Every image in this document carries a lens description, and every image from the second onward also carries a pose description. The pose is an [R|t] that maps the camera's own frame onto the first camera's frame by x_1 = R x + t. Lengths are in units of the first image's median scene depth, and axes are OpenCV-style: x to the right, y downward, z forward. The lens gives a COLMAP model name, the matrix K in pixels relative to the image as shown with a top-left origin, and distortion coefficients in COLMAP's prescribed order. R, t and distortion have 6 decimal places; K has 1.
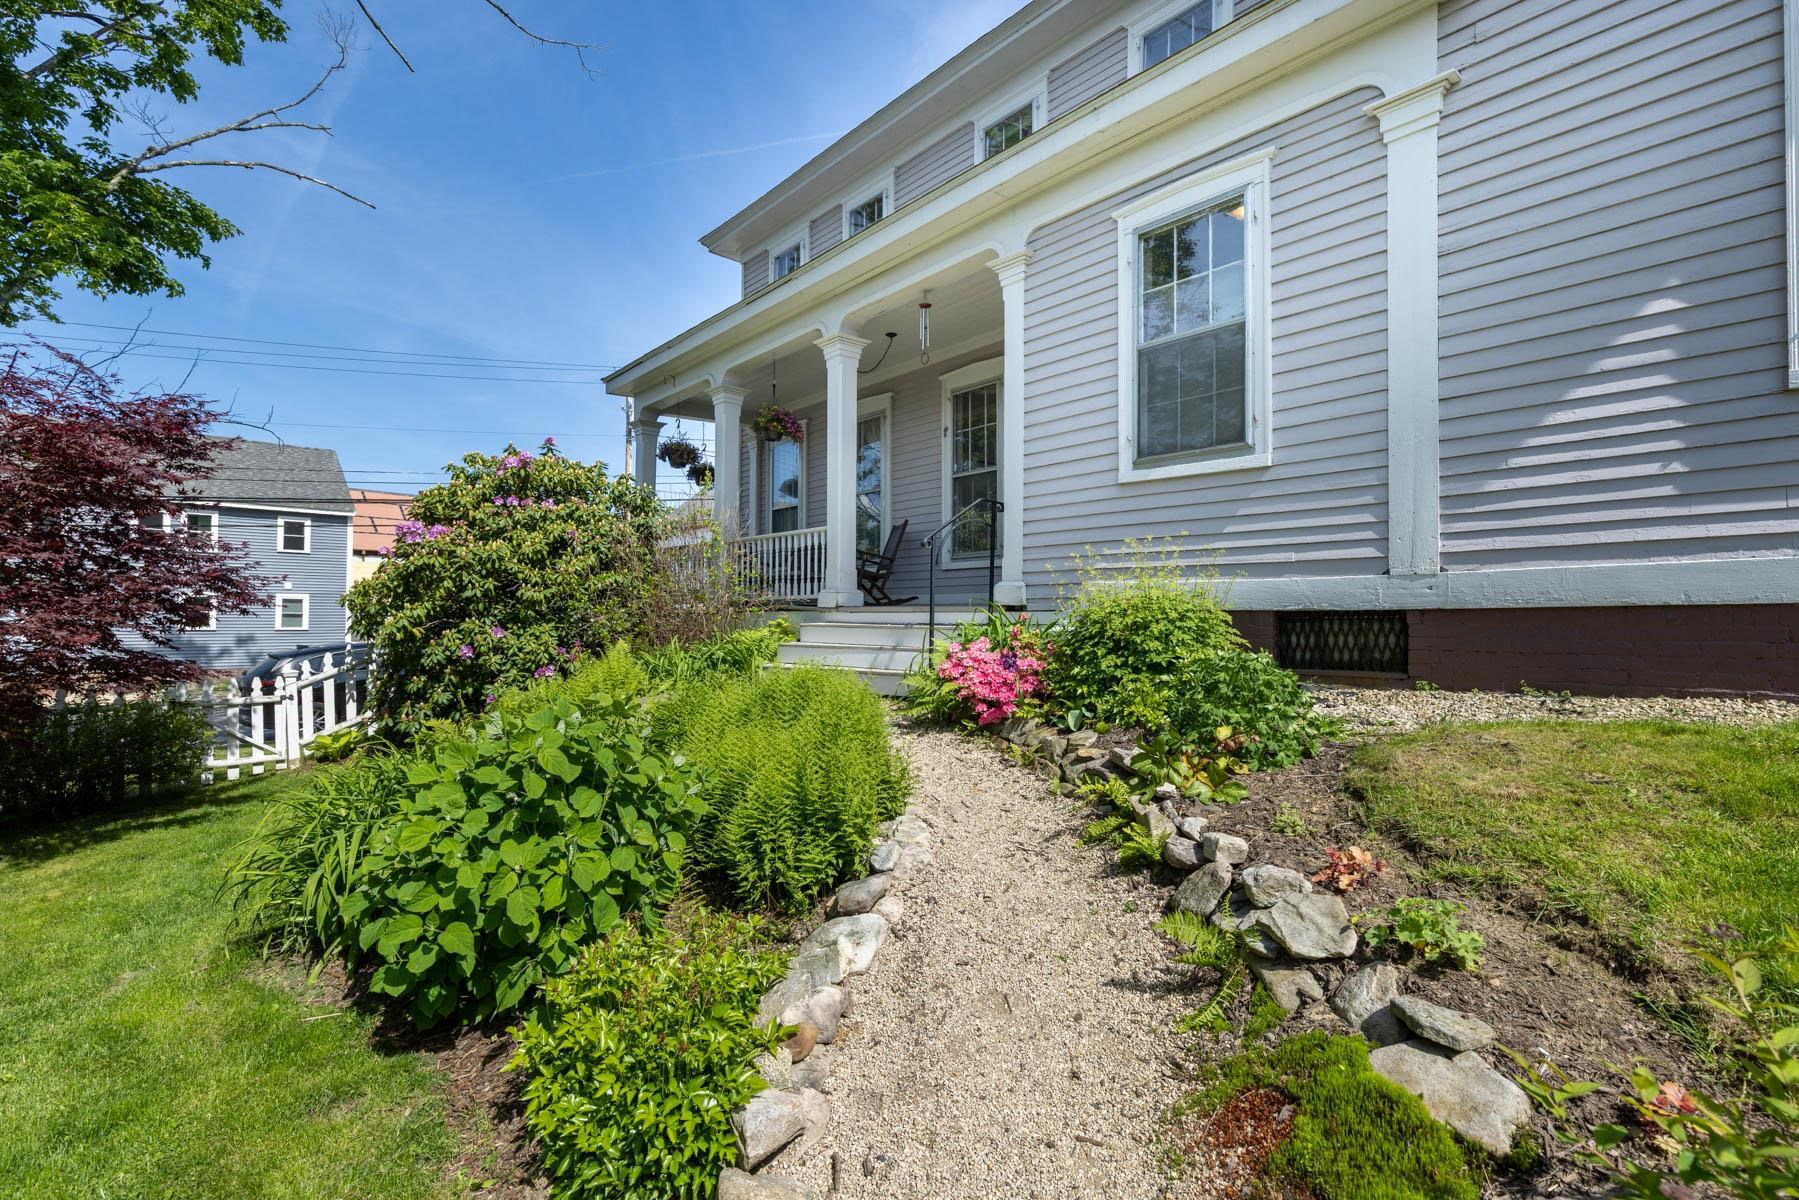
lens RADIAL K [[829.2, 0, 899.6], [0, 829.2, 612.4], [0, 0, 1]] dist [0.002327, -0.000776]
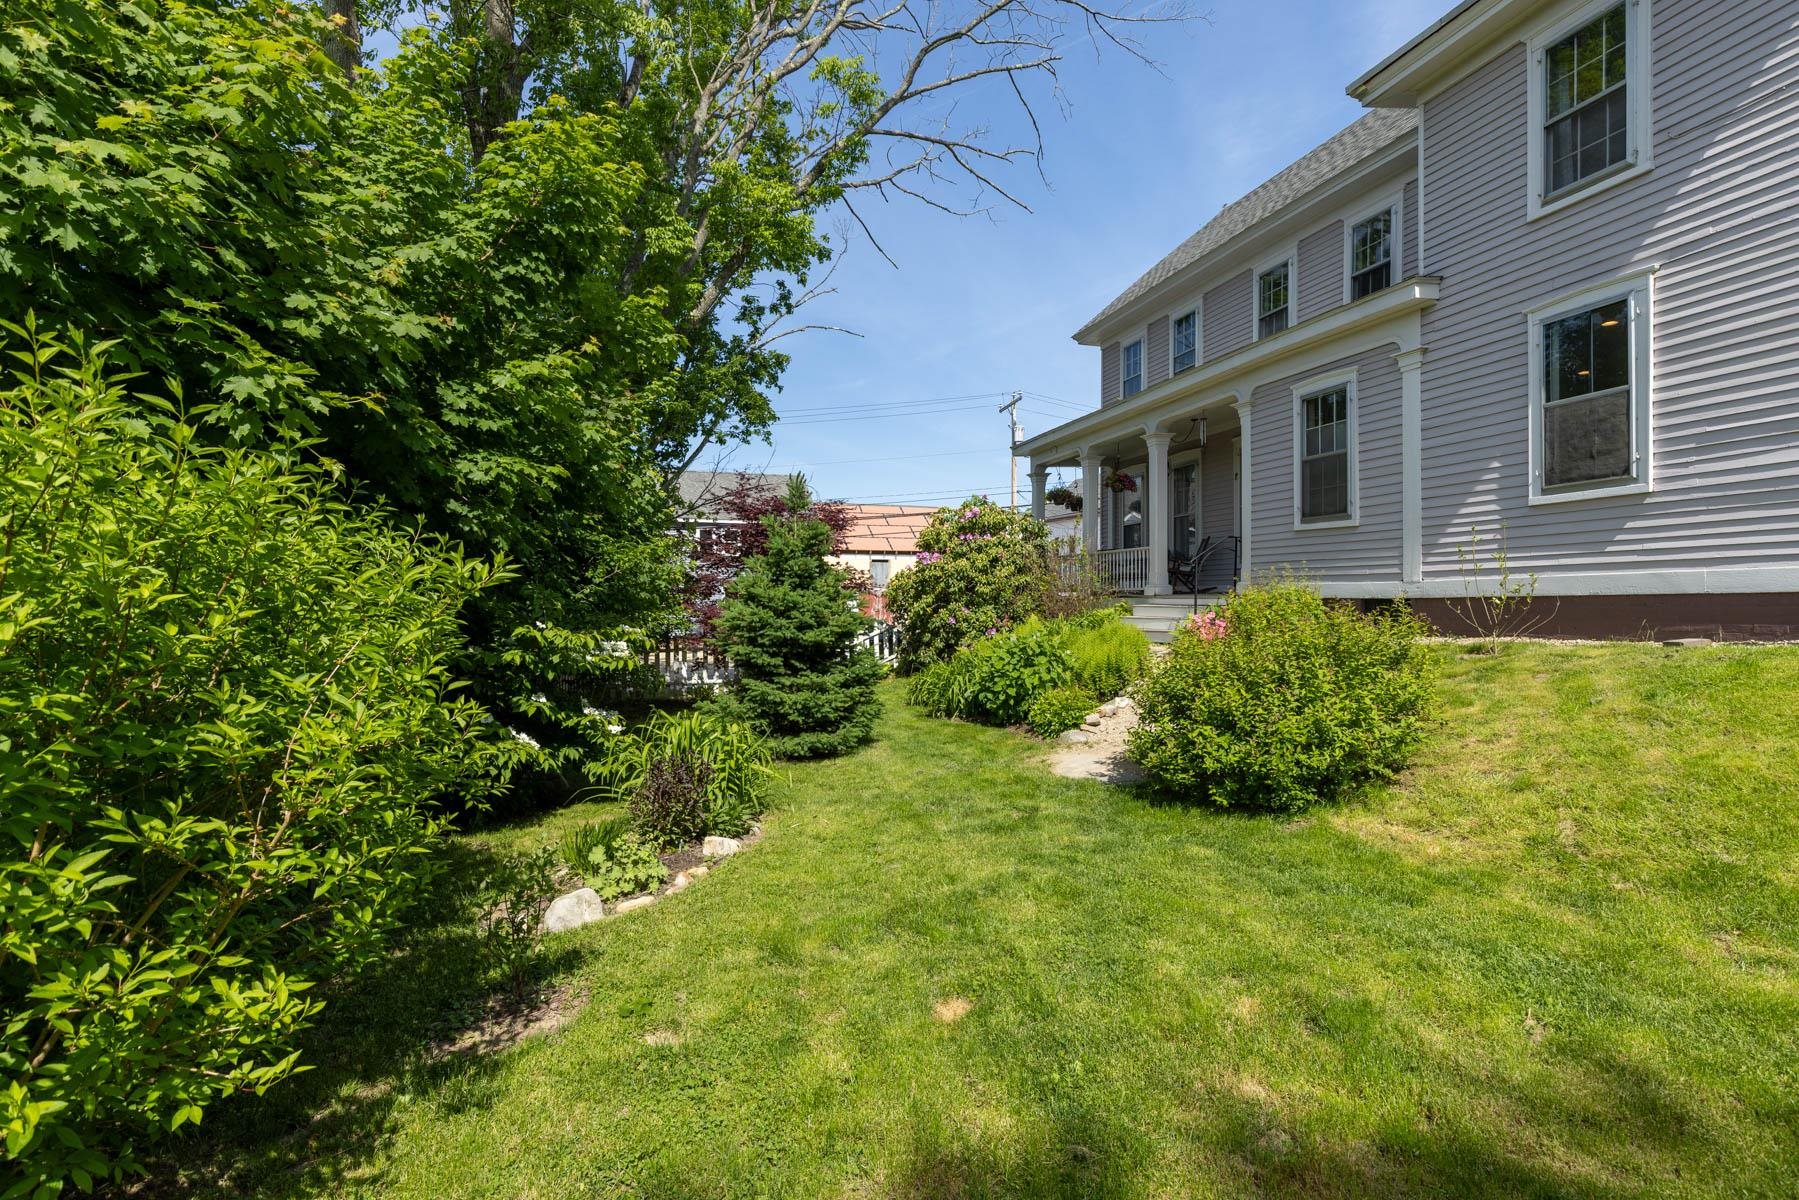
lens RADIAL K [[883.9, 0, 916.1], [0, 883.9, 599.0], [0, 0, 1]] dist [0.003581, 0.000266]
pose [[0.916427, -0.005530, -0.400164, 0.194259], [0.008986, 0.999937, 0.006761, -0.014867], [0.400101, -0.009792, 0.916419, -0.819081]]
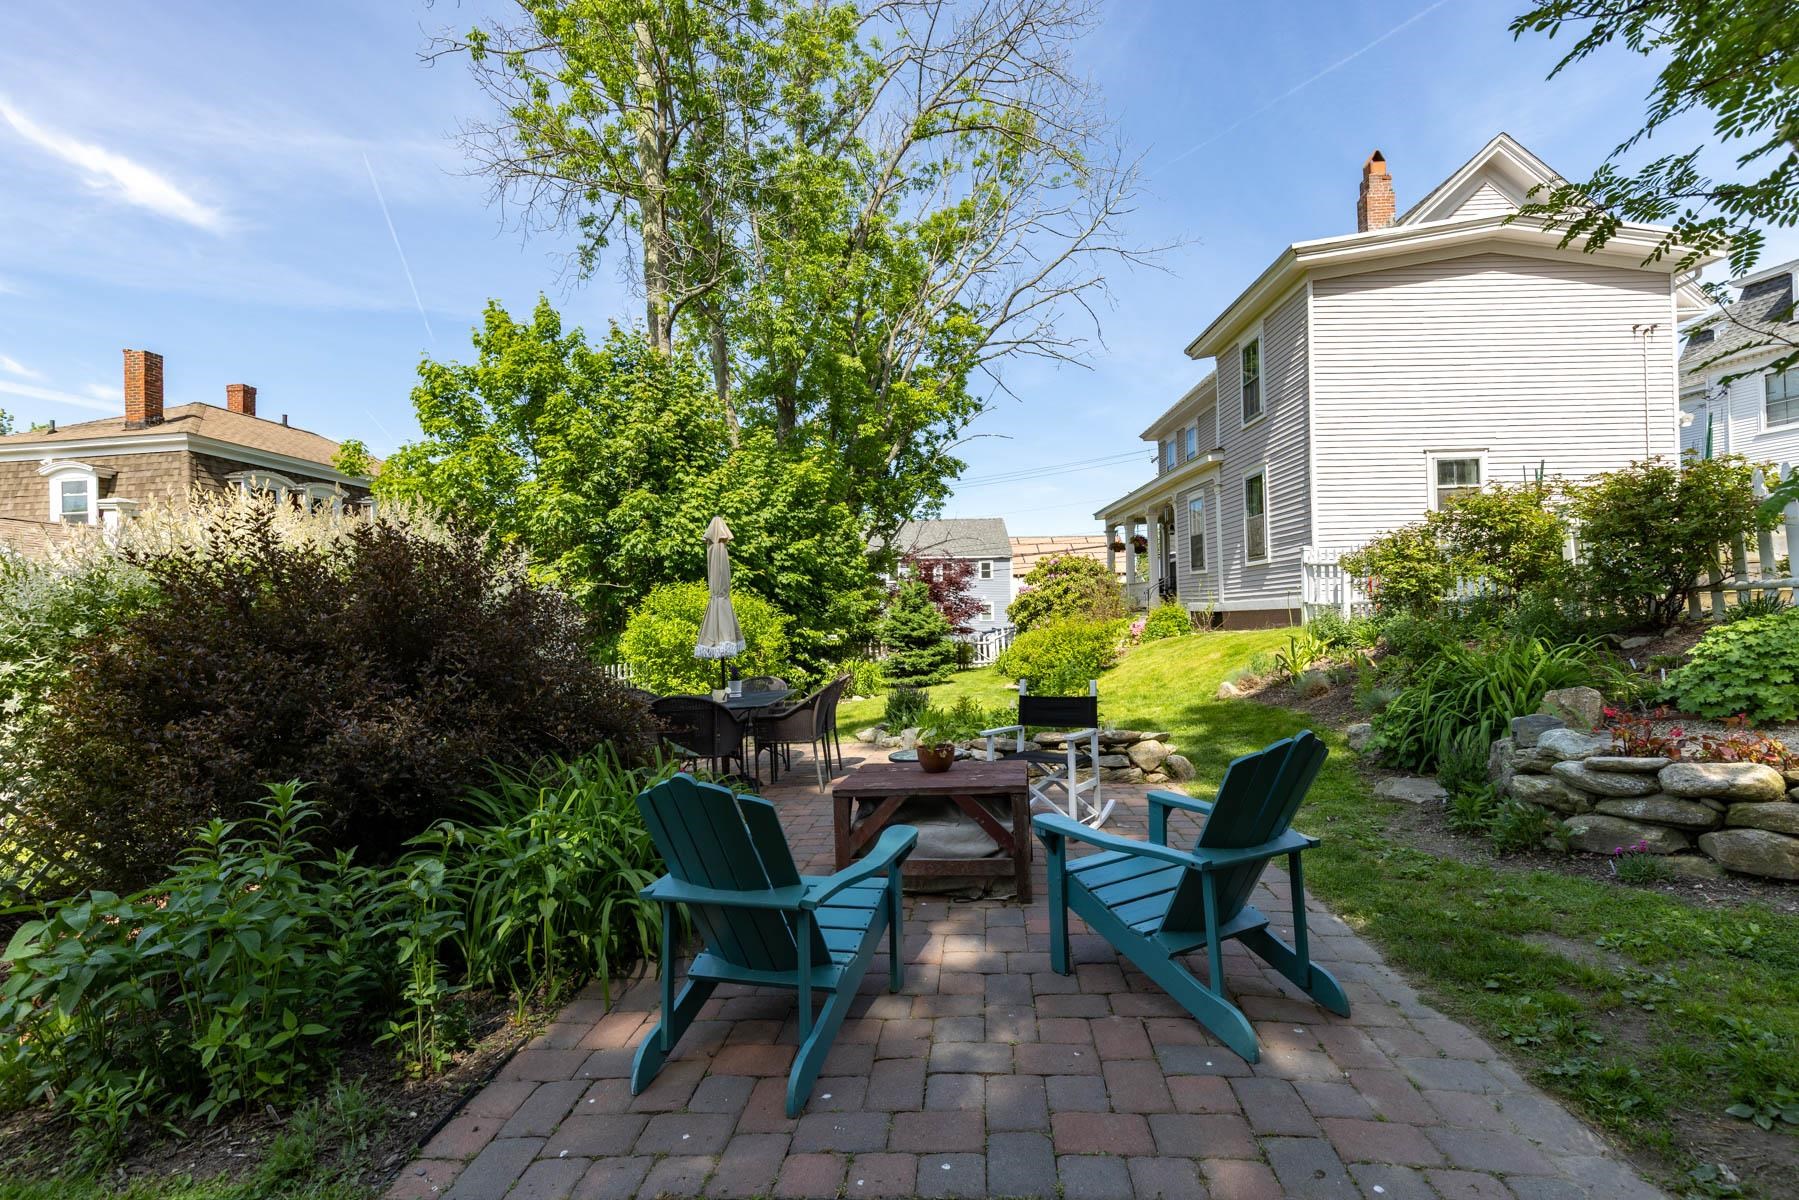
lens RADIAL K [[829.2, 0, 894.5], [0, 829.2, 600.5], [0, 0, 1]] dist [0.002327, -0.000776]
pose [[0.742795, -0.029116, -0.668885, 1.120628], [0.028844, 0.999518, -0.011477, -0.029850], [0.668897, -0.010768, 0.743277, -1.616259]]
